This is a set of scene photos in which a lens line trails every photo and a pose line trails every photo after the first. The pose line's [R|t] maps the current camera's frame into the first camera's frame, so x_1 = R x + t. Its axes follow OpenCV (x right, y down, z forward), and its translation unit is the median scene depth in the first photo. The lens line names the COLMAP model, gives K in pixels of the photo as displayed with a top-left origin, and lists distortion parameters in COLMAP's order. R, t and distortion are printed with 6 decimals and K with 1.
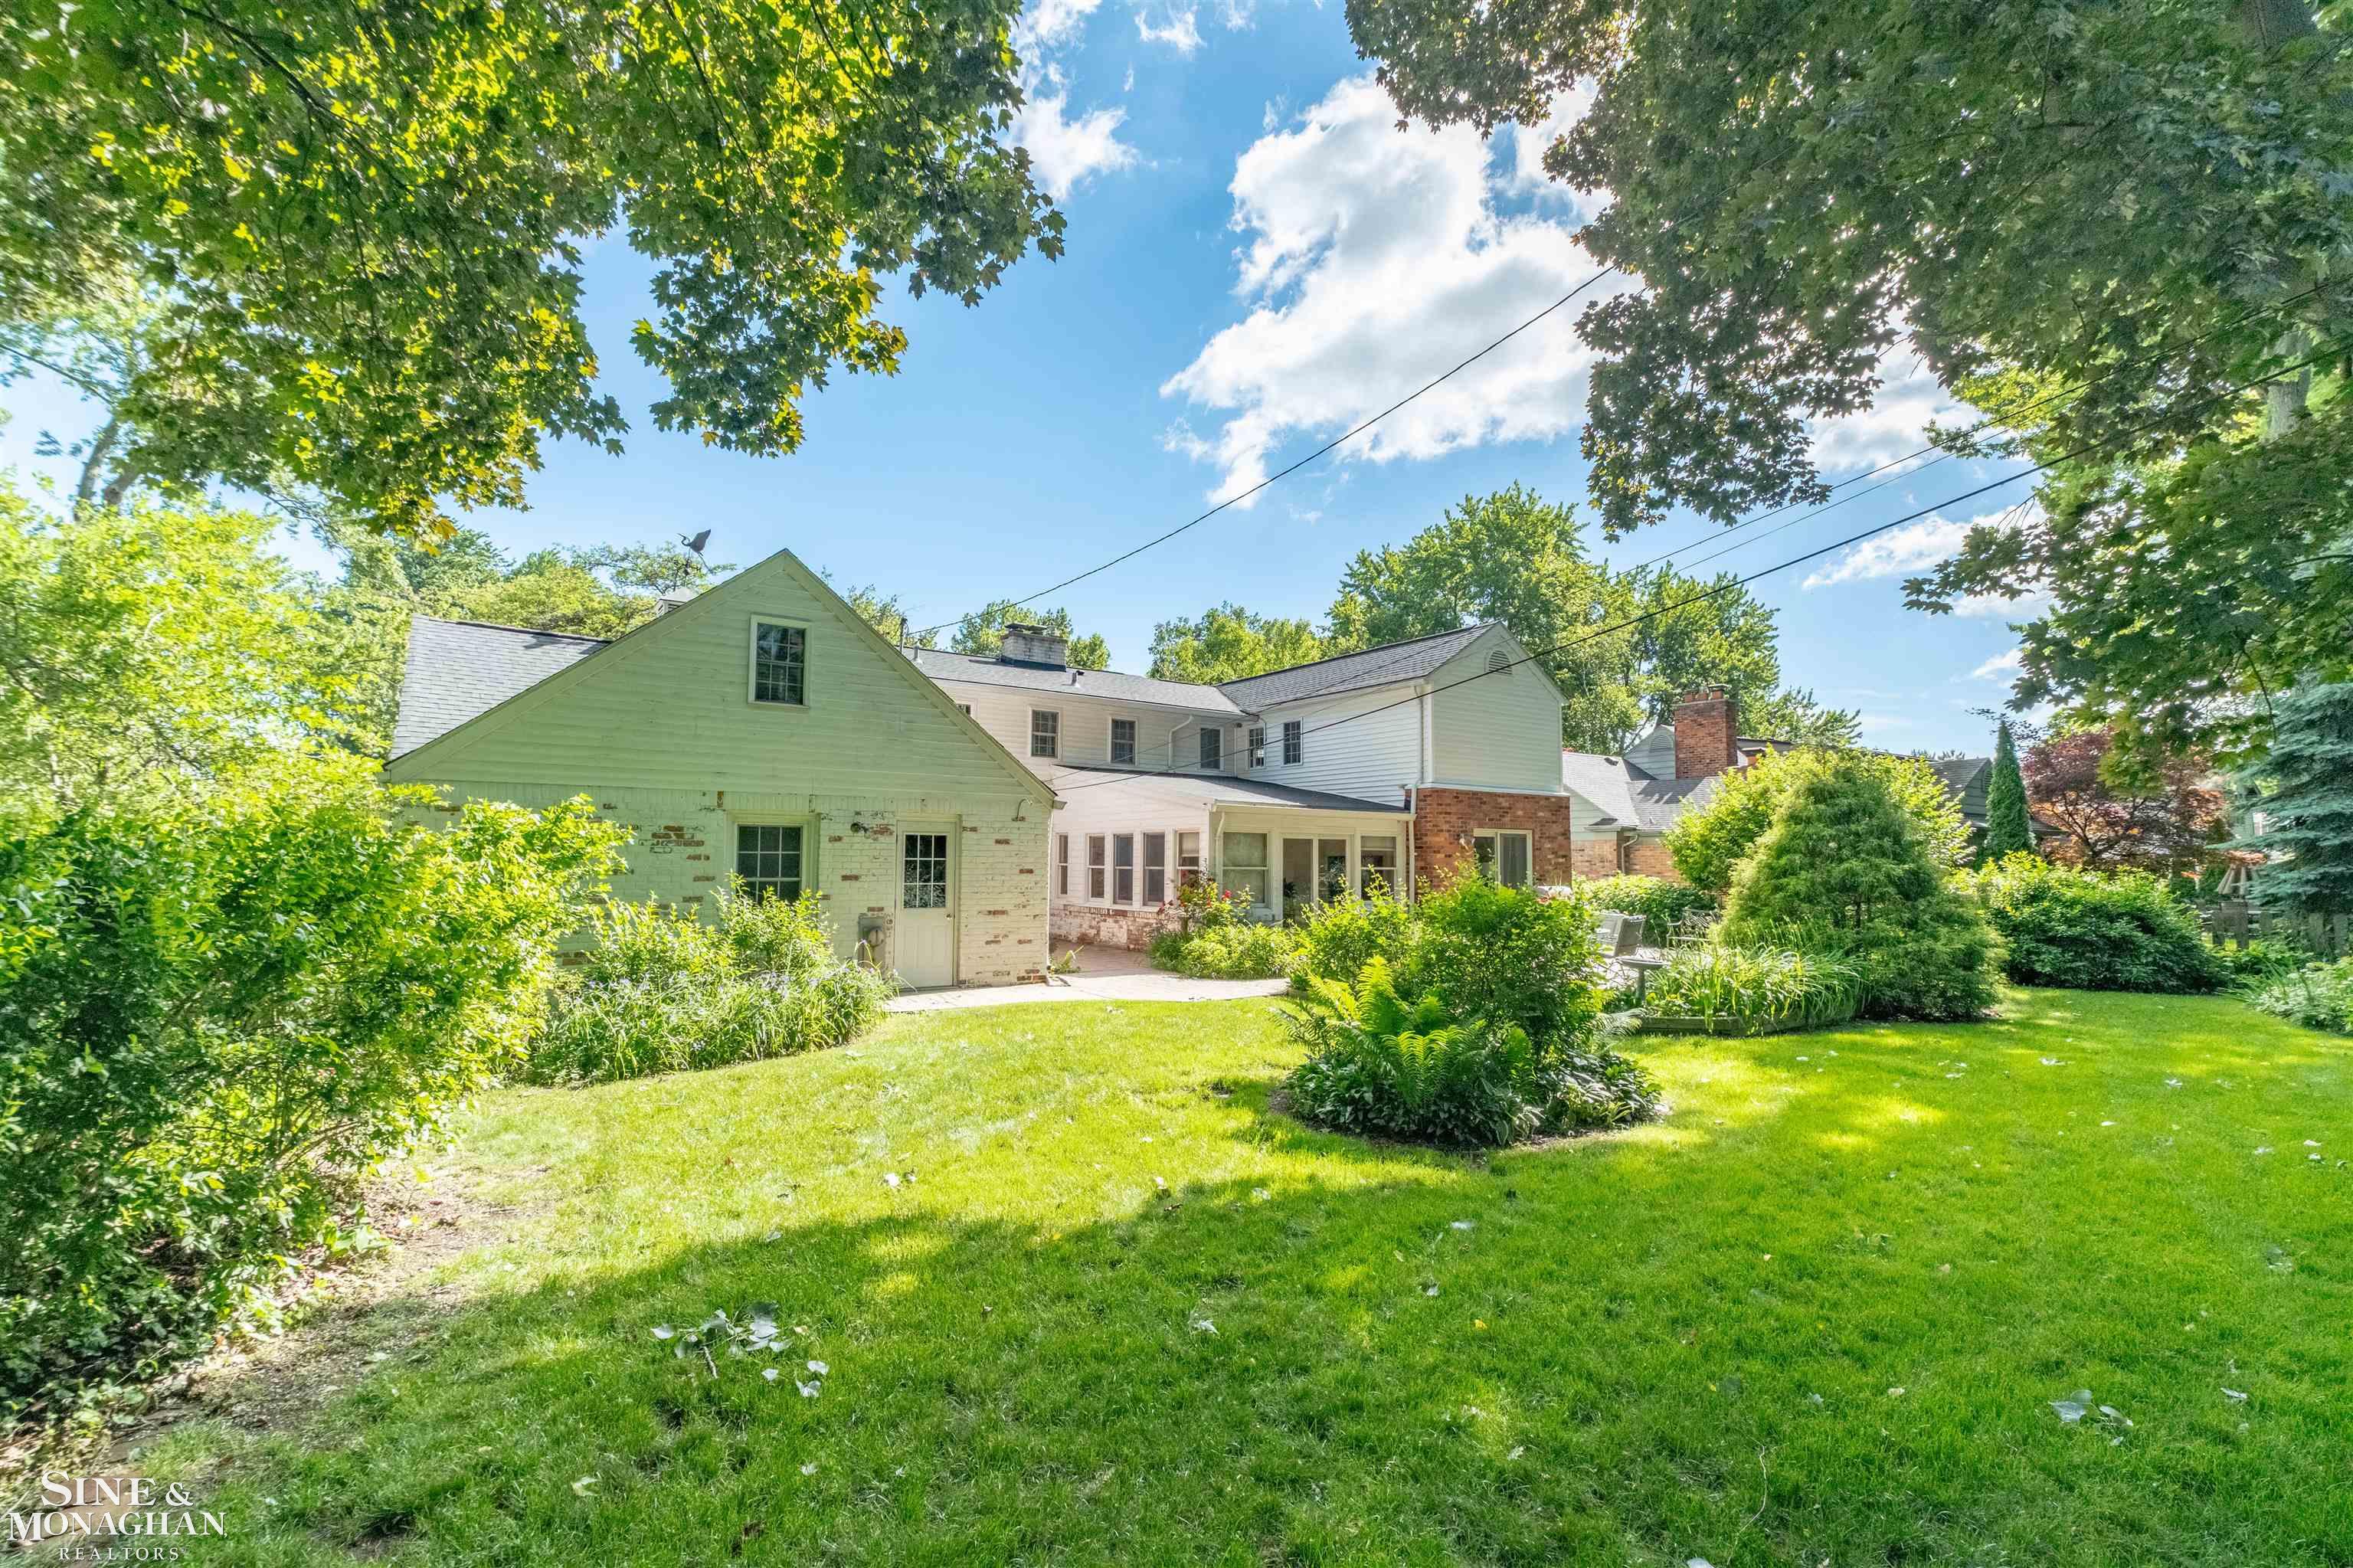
lens RADIAL K [[1040.5, 0, 1185.3], [0, 1040.5, 793.8], [0, 0, 1]] dist [-0.012602, 0.002954]
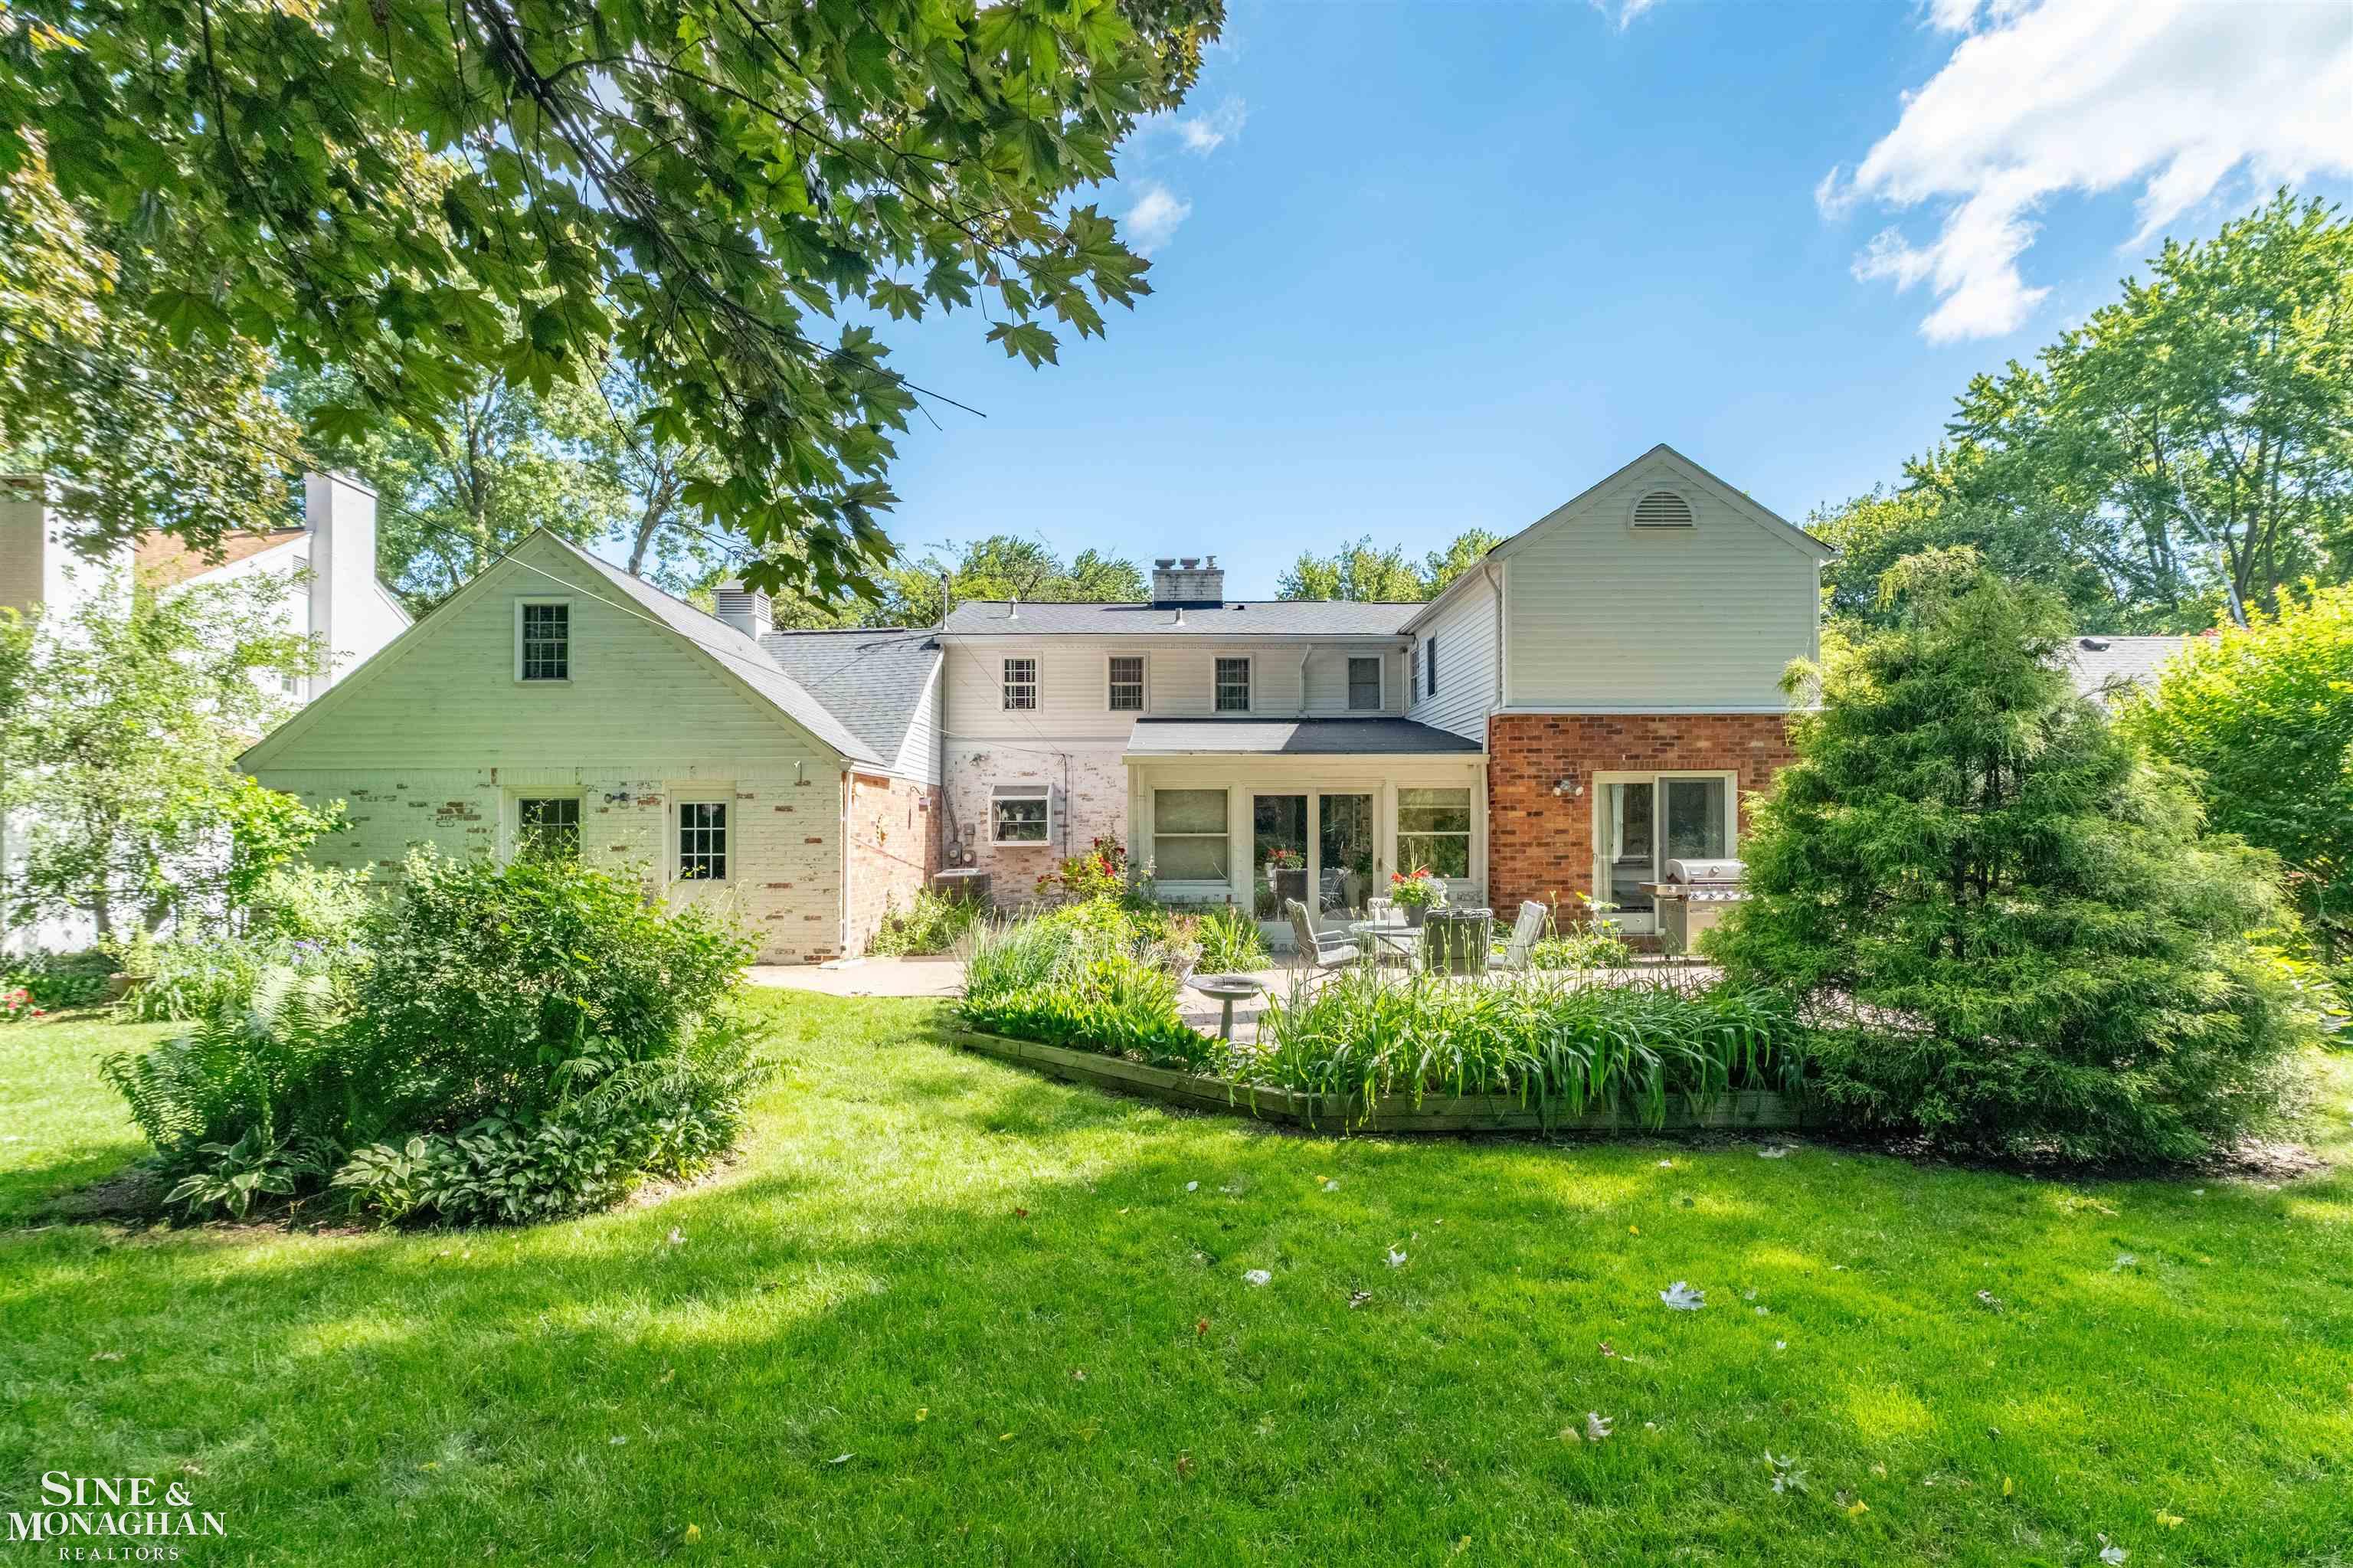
lens RADIAL K [[1116.6, 0, 1177.6], [0, 1116.6, 799.5], [0, 0, 1]] dist [-0.002335, 0.000746]
pose [[0.828516, -0.028013, -0.559264, 0.598700], [0.047968, 0.998627, 0.021042, 0.031011], [0.557907, -0.044260, 0.828723, 0.348324]]
